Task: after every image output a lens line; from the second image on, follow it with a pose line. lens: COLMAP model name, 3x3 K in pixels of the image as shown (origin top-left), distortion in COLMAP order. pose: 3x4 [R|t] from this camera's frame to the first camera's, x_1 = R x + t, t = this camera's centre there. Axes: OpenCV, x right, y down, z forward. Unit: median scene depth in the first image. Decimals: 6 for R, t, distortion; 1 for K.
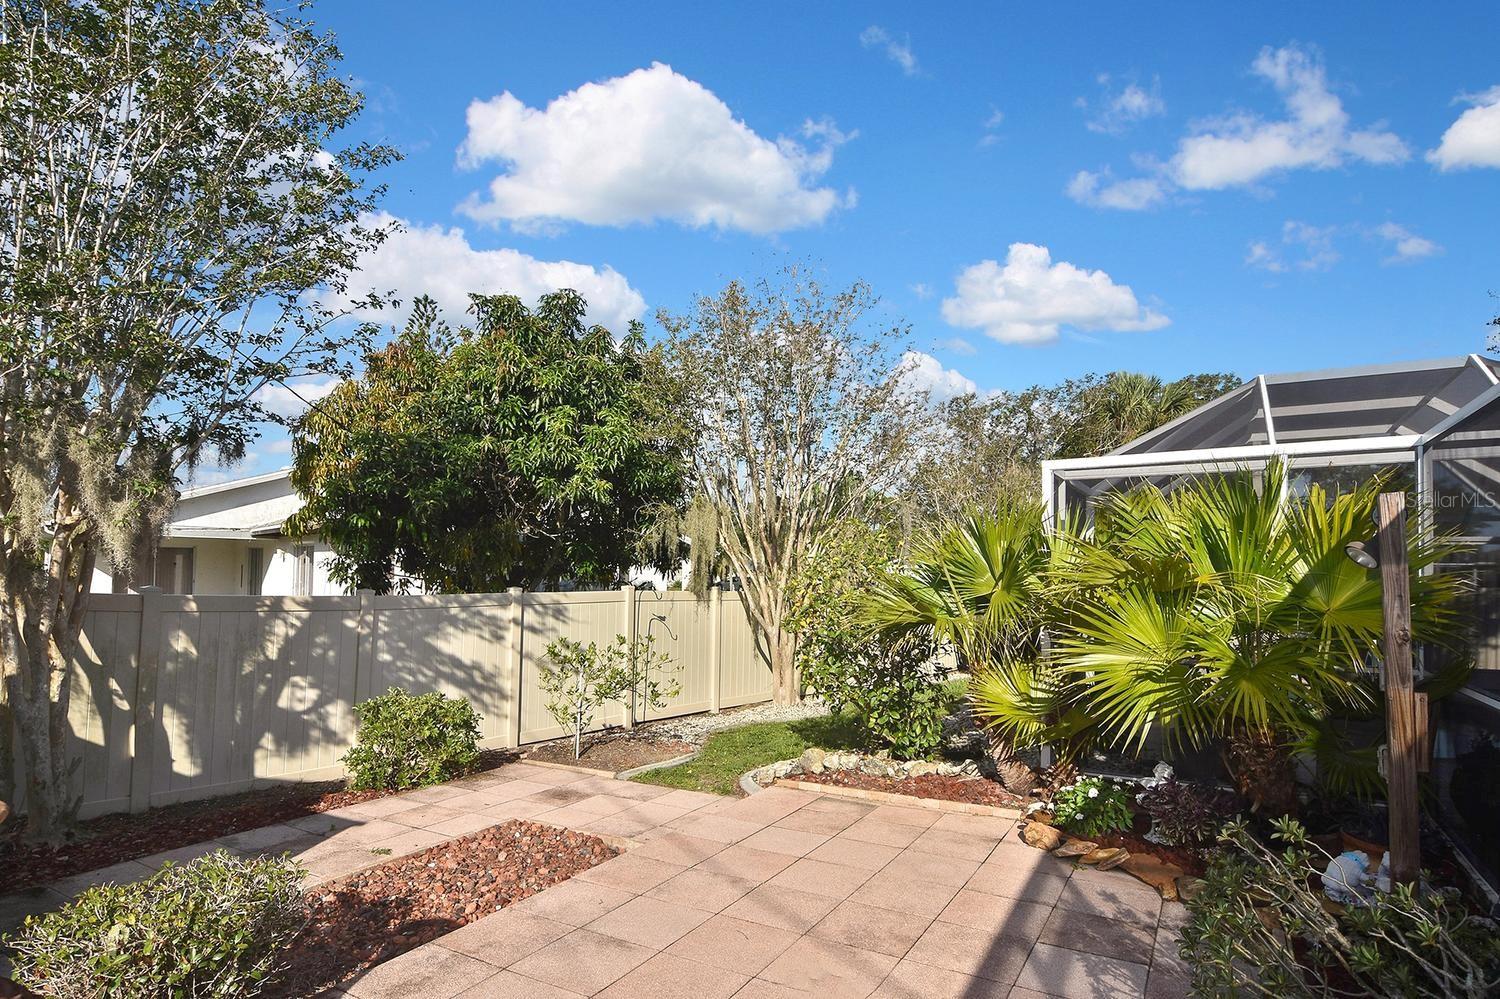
lens RADIAL K [[820.2, 0, 744.2], [0, 820.2, 562.7], [0, 0, 1]] dist [0.000240, -0.012231]
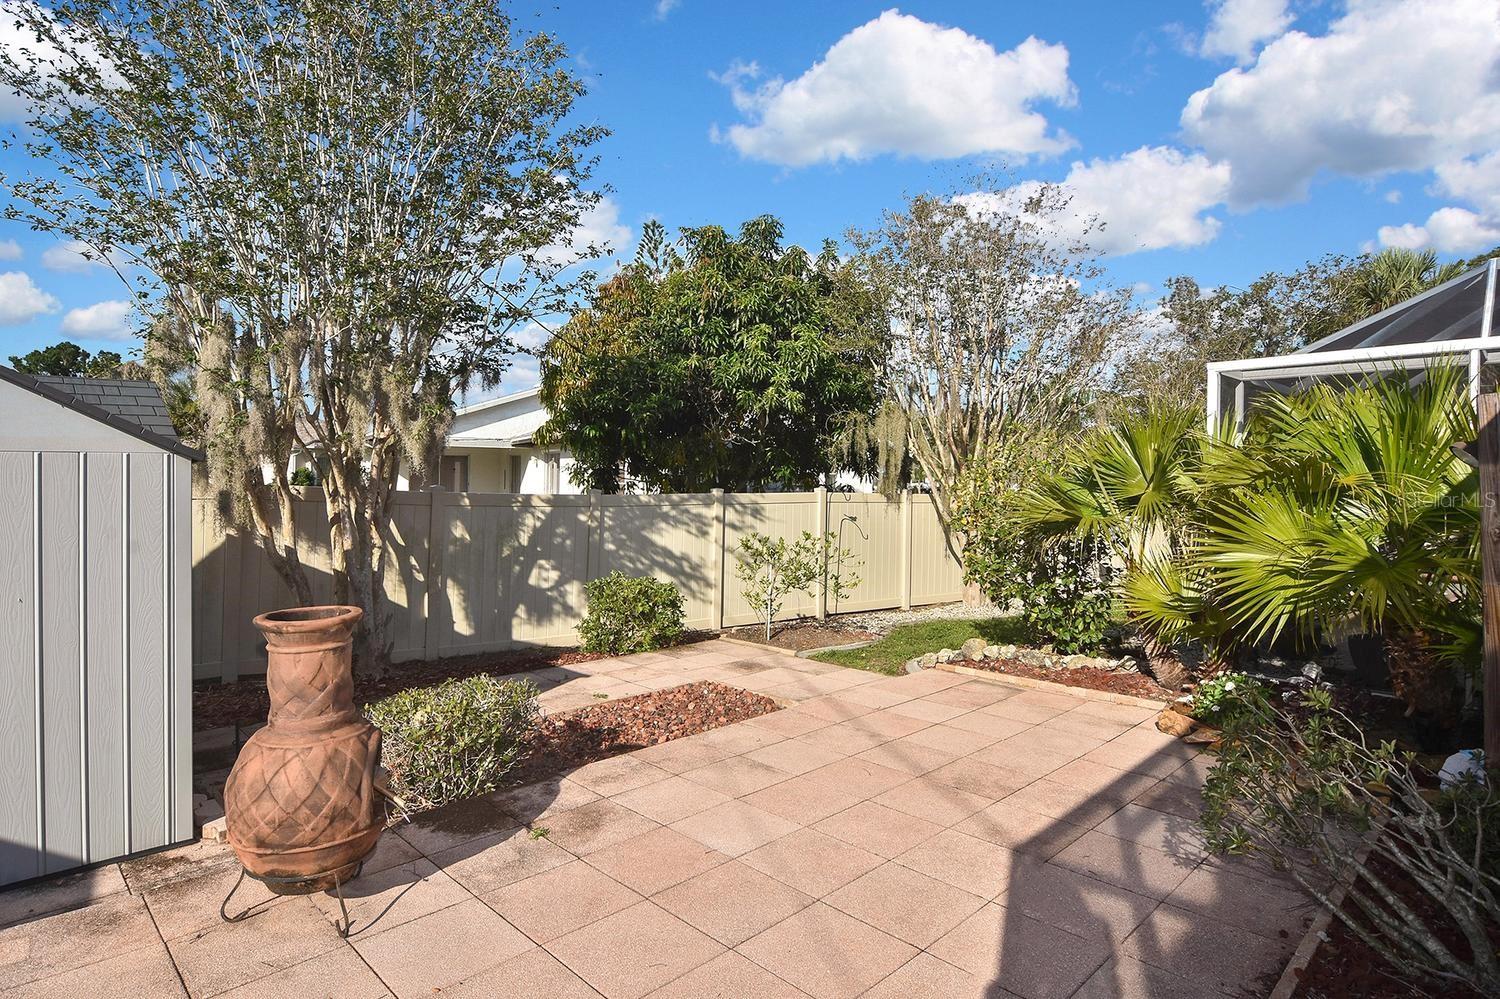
lens RADIAL K [[819.0, 0, 750.0], [0, 819.0, 499.5], [0, 0, 1]] dist [-0.004861, -0.000169]
pose [[0.965717, 0.007476, -0.259488, 0.078625], [0.002497, 0.999272, 0.038080, 0.002937], [0.259584, -0.037423, 0.964995, -0.108486]]
